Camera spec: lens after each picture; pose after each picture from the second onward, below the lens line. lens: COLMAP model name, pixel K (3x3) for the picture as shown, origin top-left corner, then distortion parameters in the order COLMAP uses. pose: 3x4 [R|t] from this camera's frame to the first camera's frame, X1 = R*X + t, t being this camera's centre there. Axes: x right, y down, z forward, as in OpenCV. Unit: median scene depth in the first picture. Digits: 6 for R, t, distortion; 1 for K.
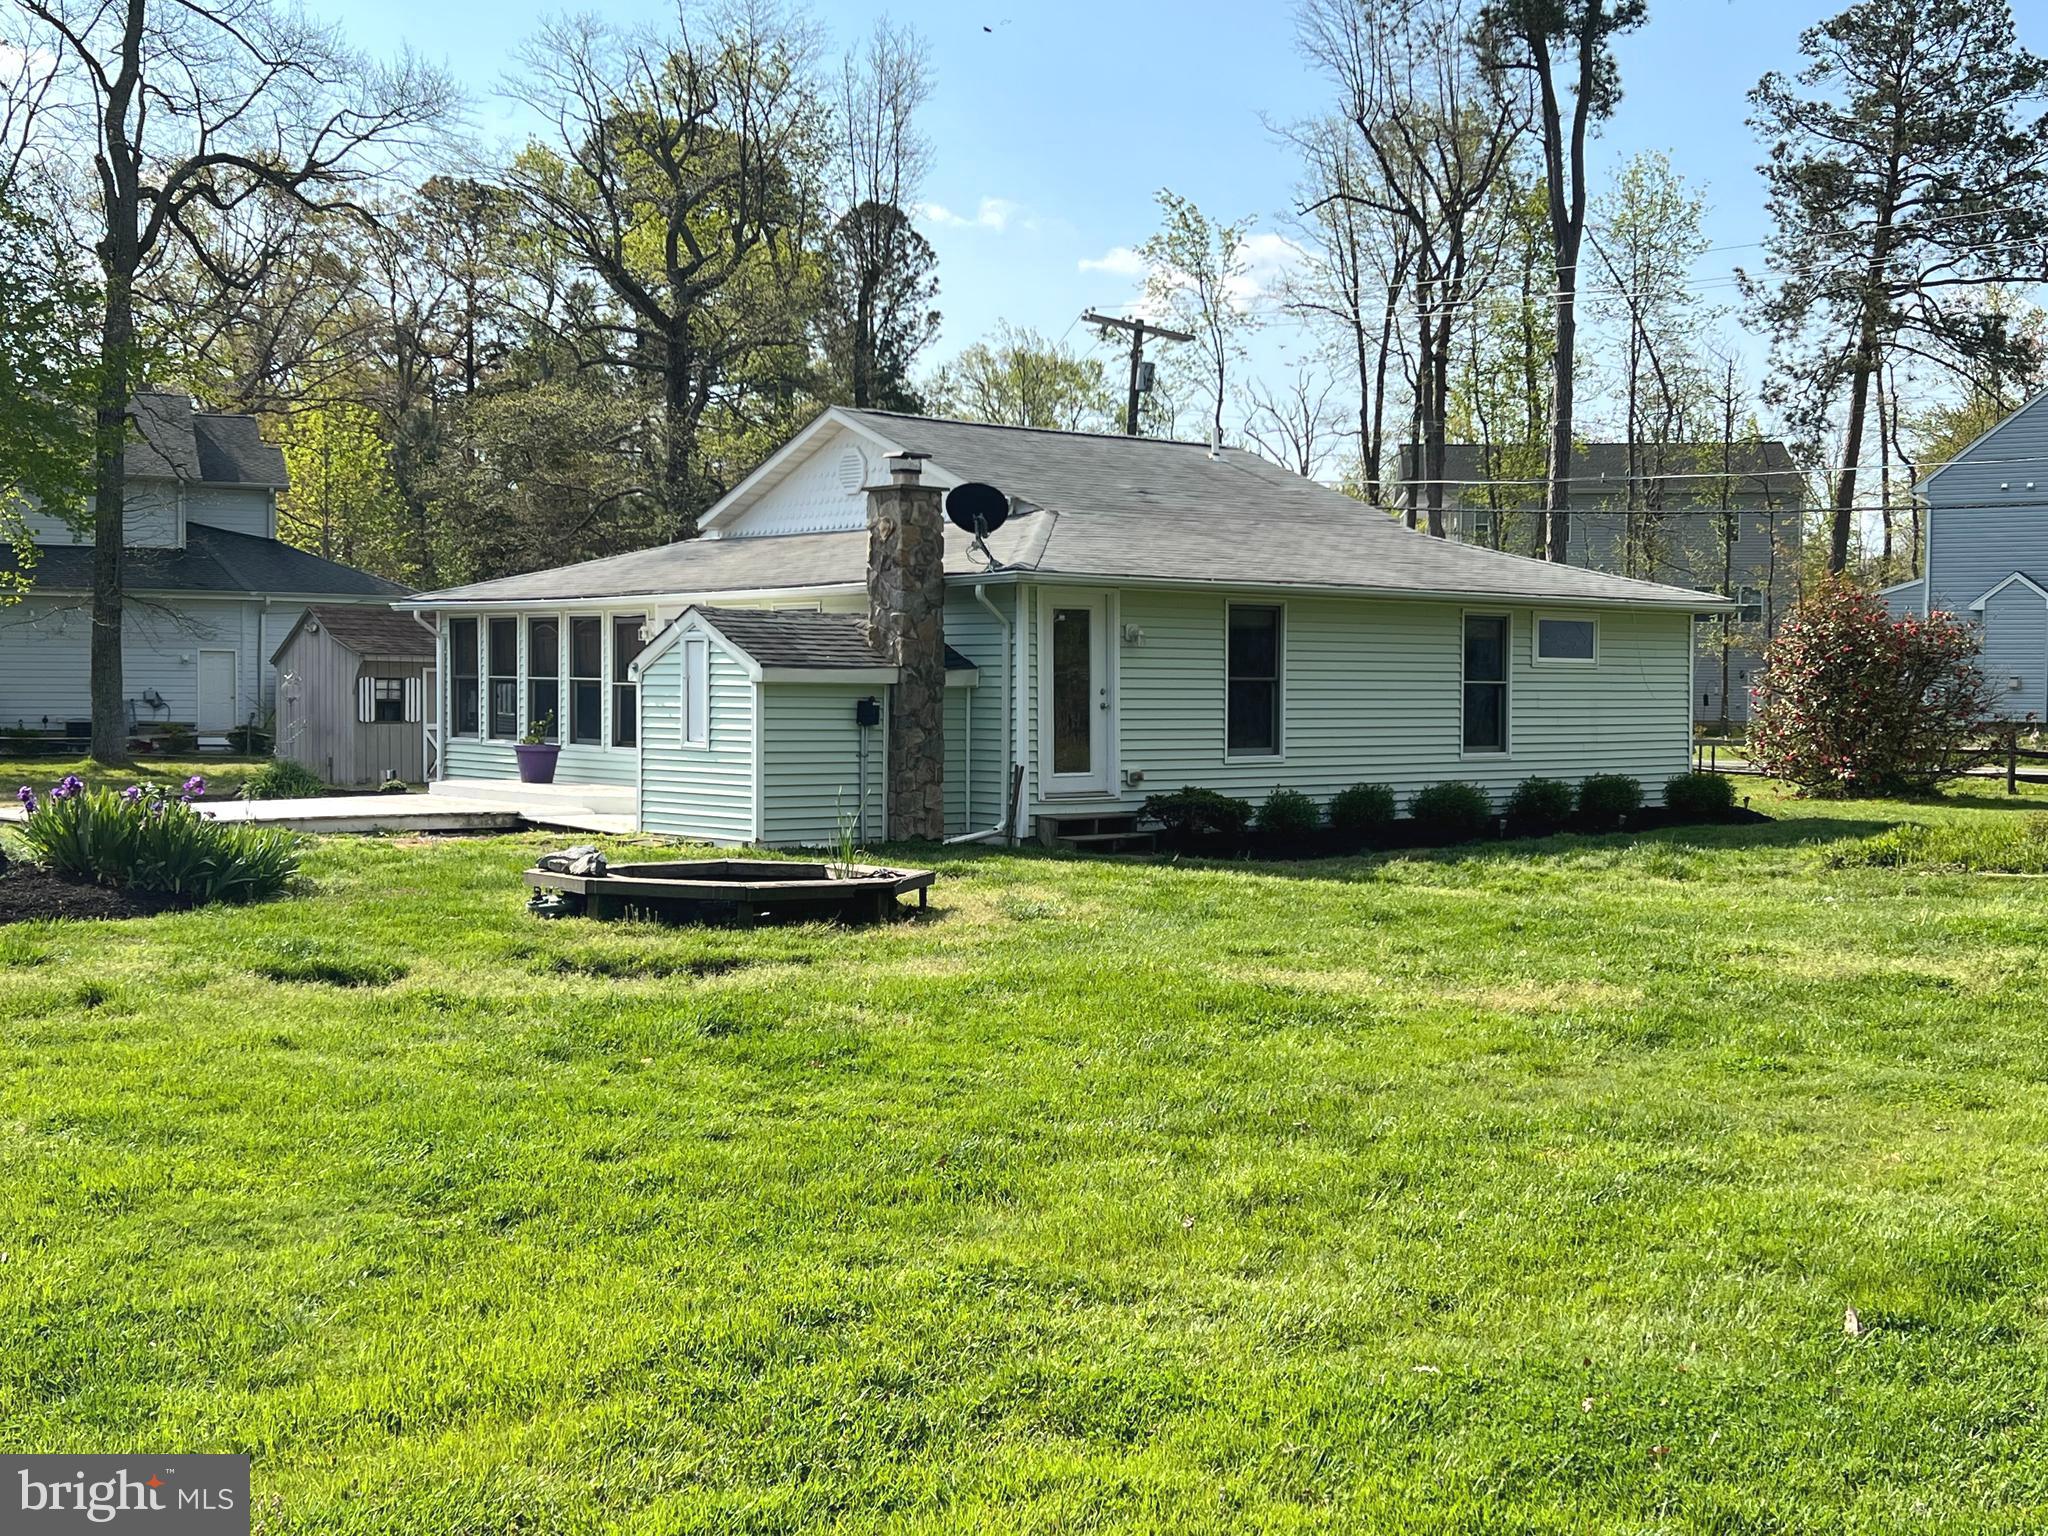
lens RADIAL K [[2293.7, 0, 1024.0], [0, 2293.7, 768.0], [0, 0, 1]] dist [0.038403, 0.040815]
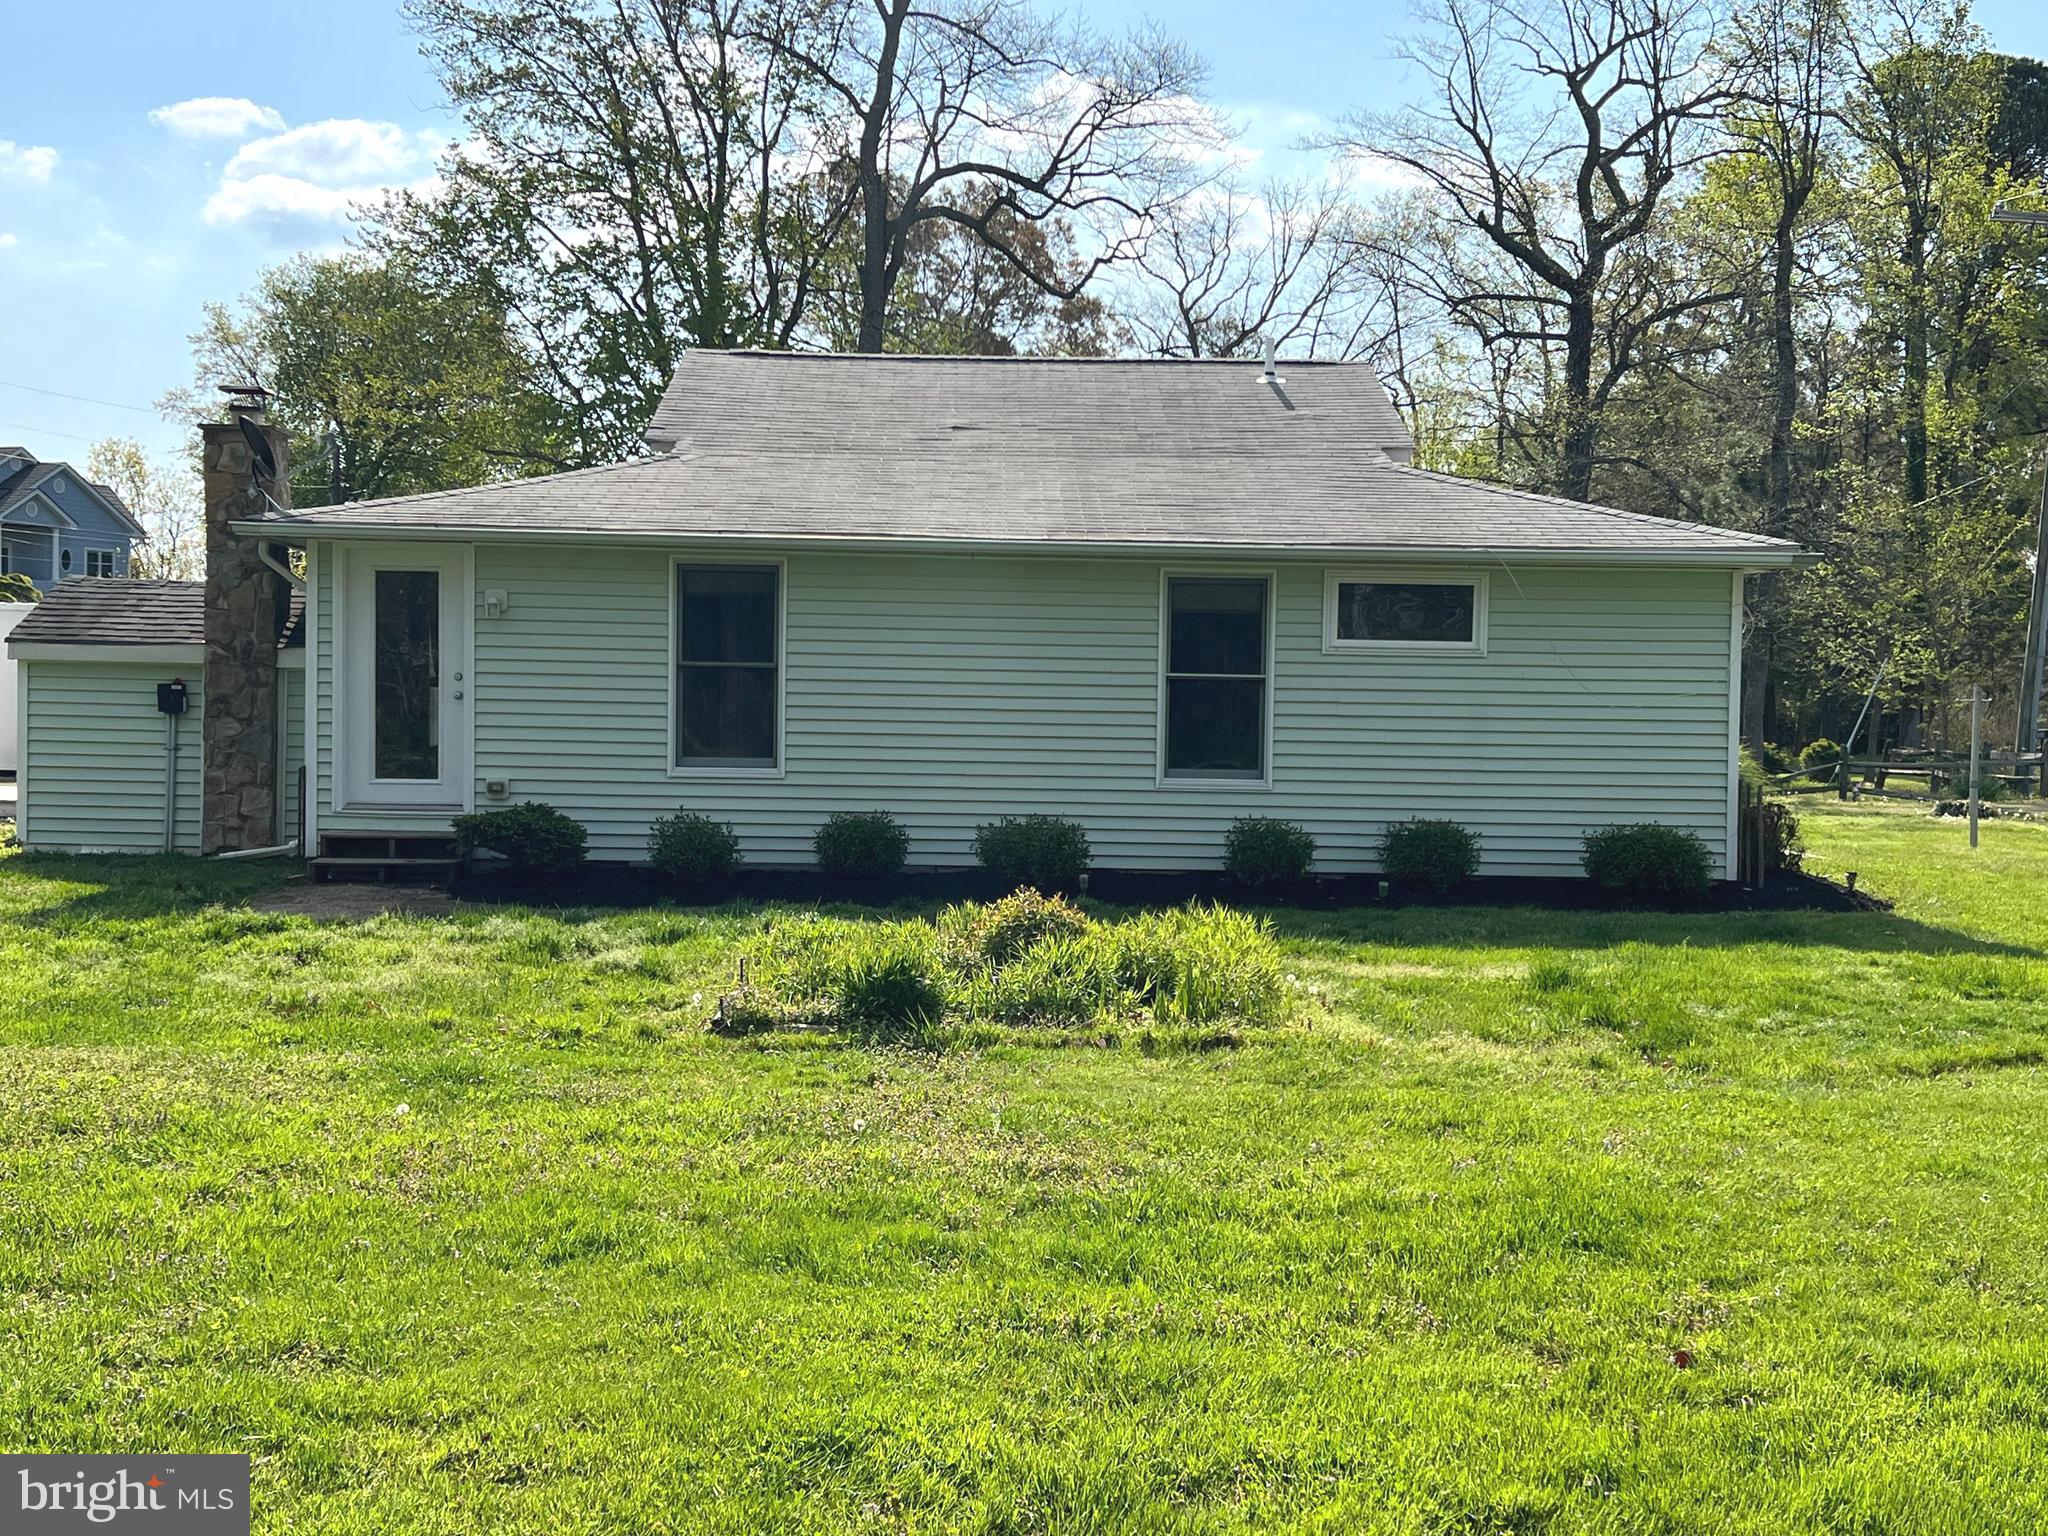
lens RADIAL K [[2293.7, 0, 1024.0], [0, 2293.7, 768.0], [0, 0, 1]] dist [0.038403, 0.040815]
pose [[0.784441, 0.031604, -0.619398, 0.582196], [-0.035950, 0.999339, 0.005460, -0.011709], [0.619161, 0.017984, 0.785058, 0.436298]]
